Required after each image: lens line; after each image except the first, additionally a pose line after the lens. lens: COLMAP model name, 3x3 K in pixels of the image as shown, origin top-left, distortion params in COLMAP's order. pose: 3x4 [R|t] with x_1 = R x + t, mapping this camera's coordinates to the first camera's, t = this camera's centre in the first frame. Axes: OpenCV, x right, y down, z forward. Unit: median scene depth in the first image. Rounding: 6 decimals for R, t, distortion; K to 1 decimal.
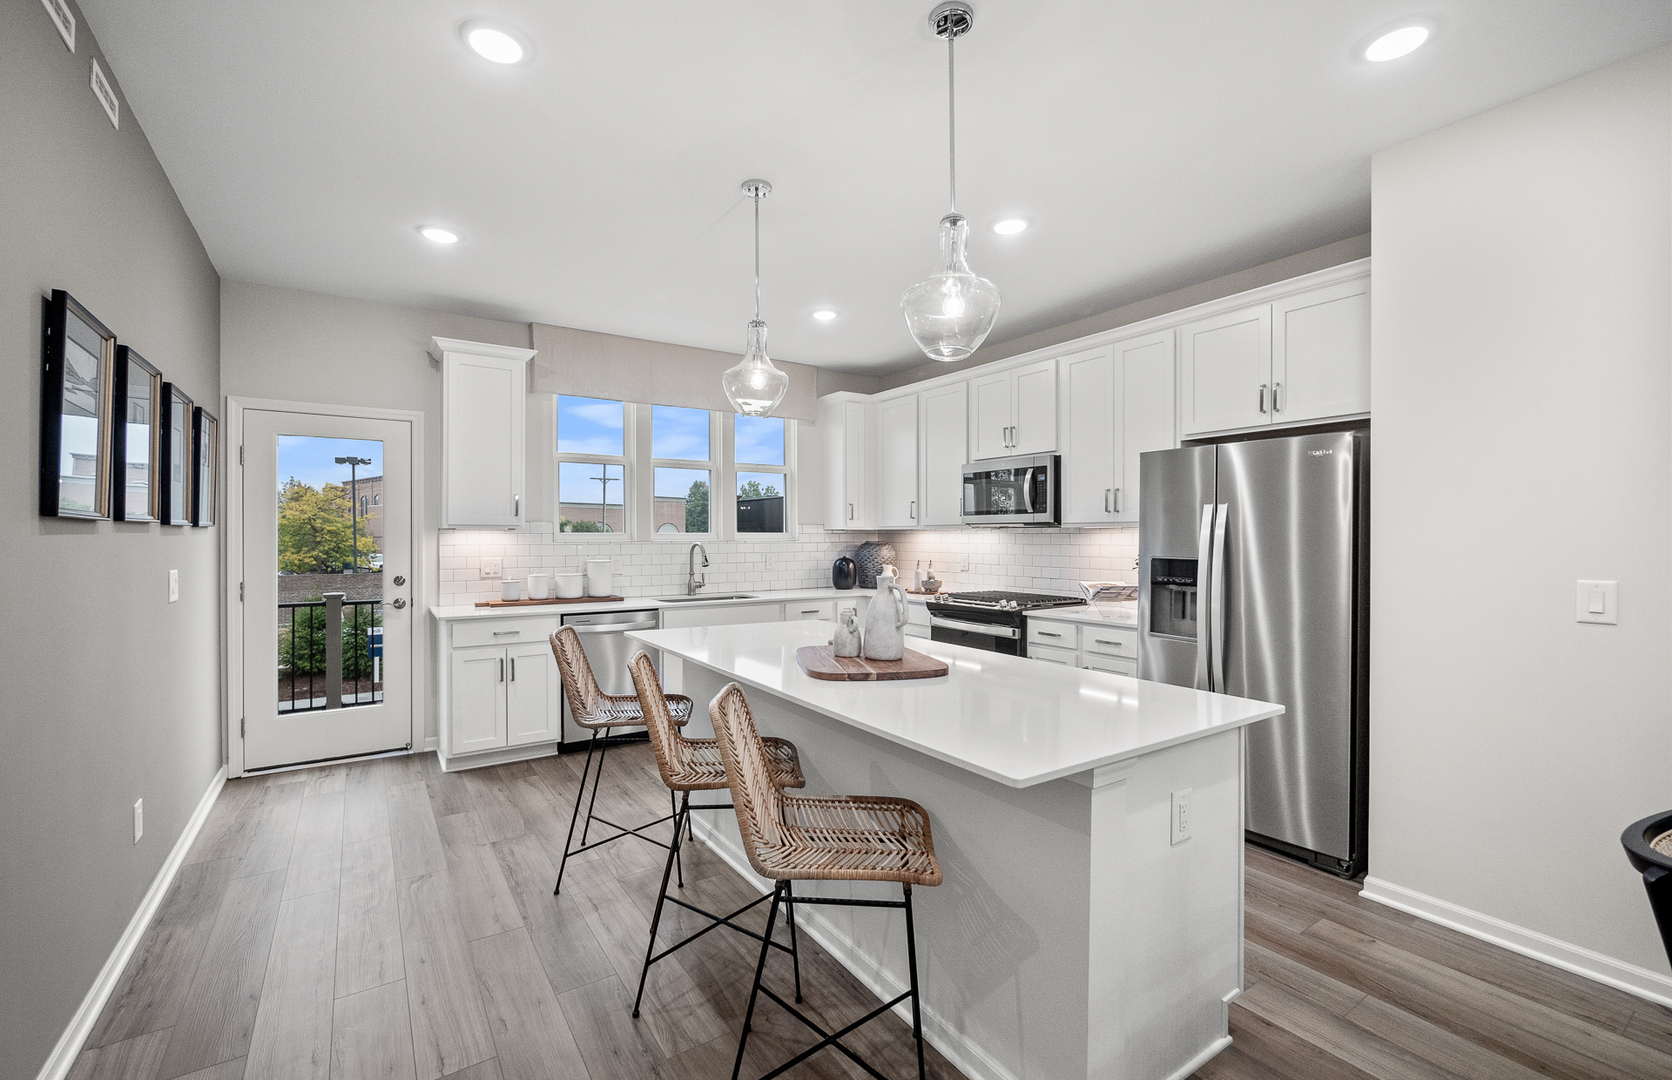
lens RADIAL K [[723.2, 0, 836.0], [0, 723.2, 540.0], [0, 0, 1]] dist [-0.003412, -0.000307]
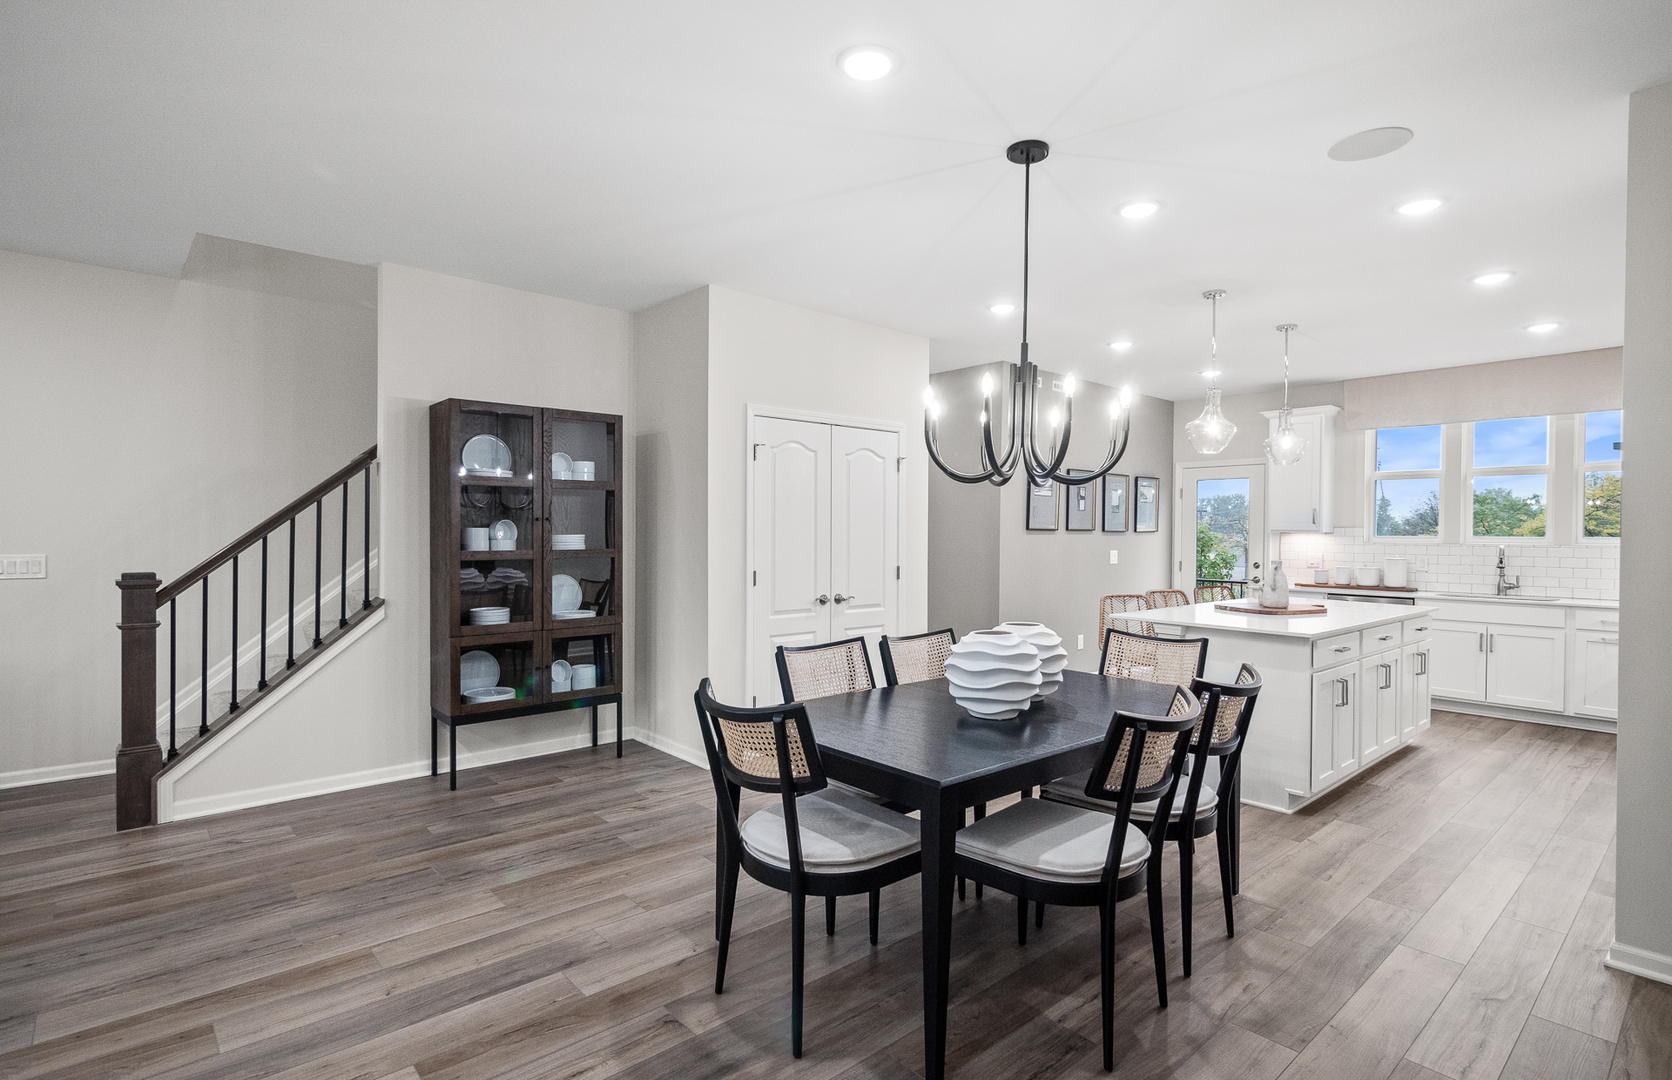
lens RADIAL K [[817.7, 0, 815.6], [0, 817.7, 543.6], [0, 0, 1]] dist [-0.000211, -0.000237]
pose [[0.132424, 0.017259, -0.991043, 0.991669], [-0.014329, 0.999777, 0.015496, -0.004818], [0.991090, 0.012148, 0.132642, -0.186908]]
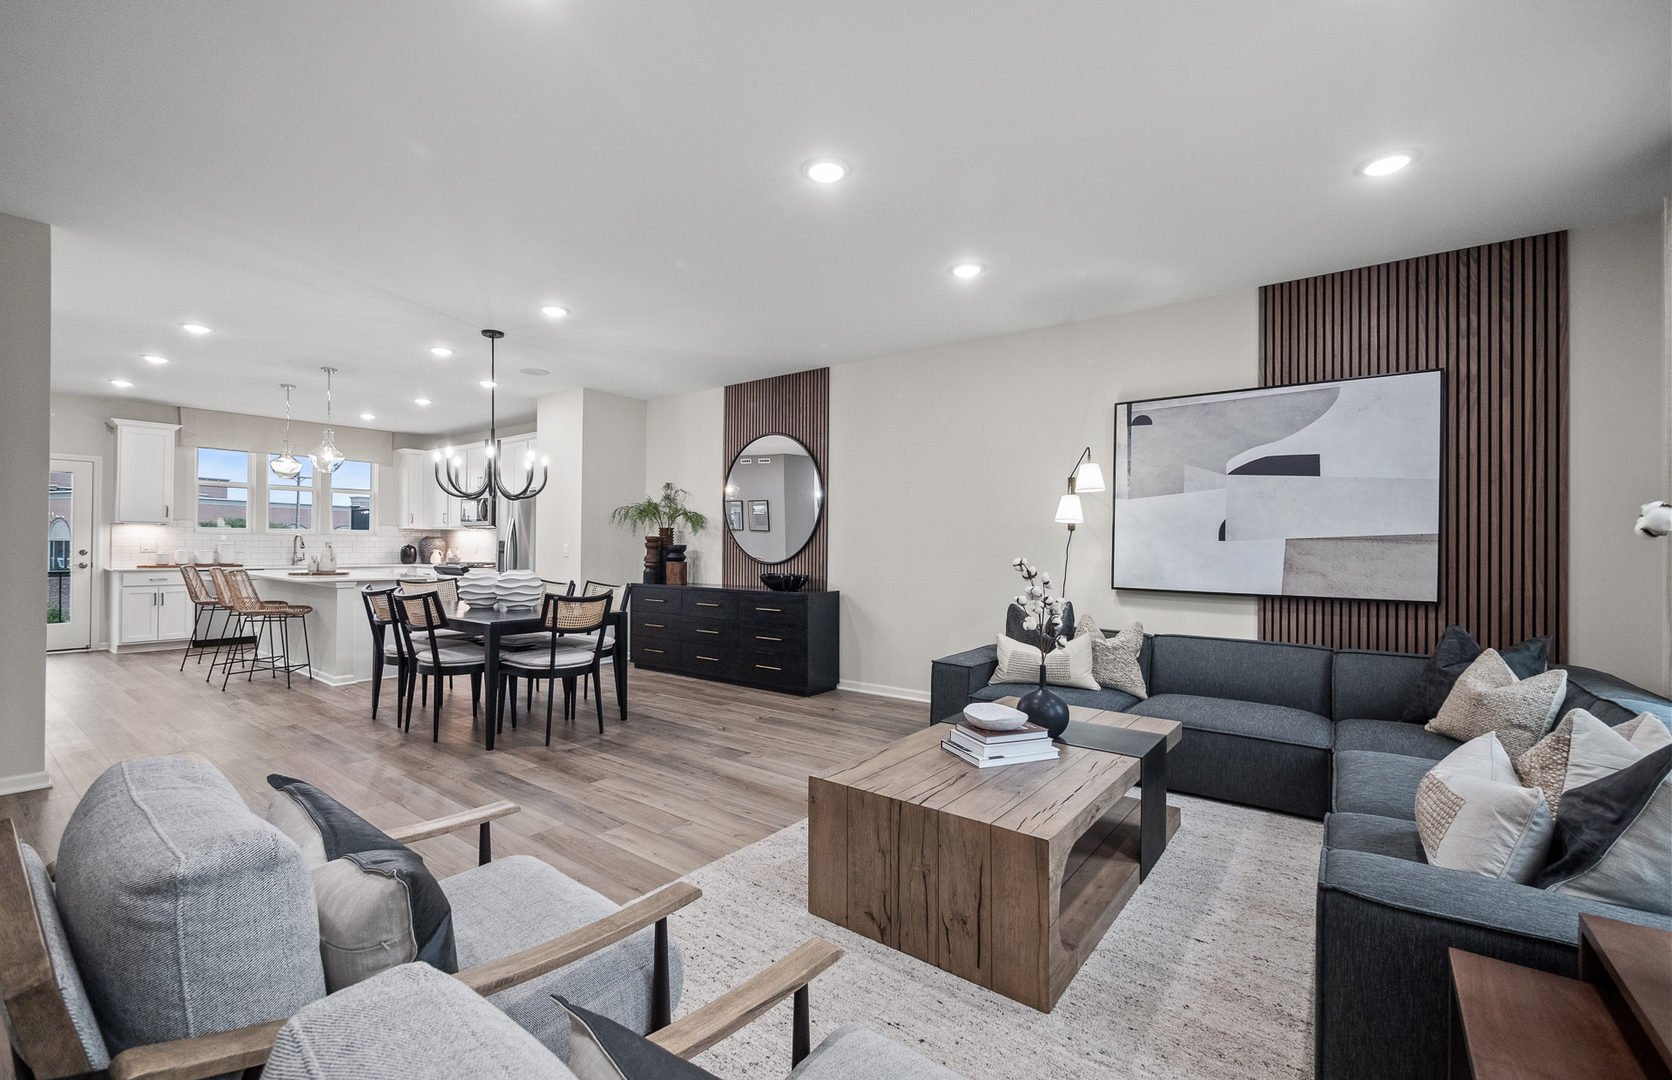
lens RADIAL K [[701.1, 0, 823.7], [0, 701.1, 540.3], [0, 0, 1]] dist [-0.001844, 0.000126]
pose [[0.947761, 0.011112, 0.318788, 0.532127], [-0.008123, 0.999910, -0.010705, 0.029032], [-0.318878, 0.007556, 0.947766, -1.129190]]
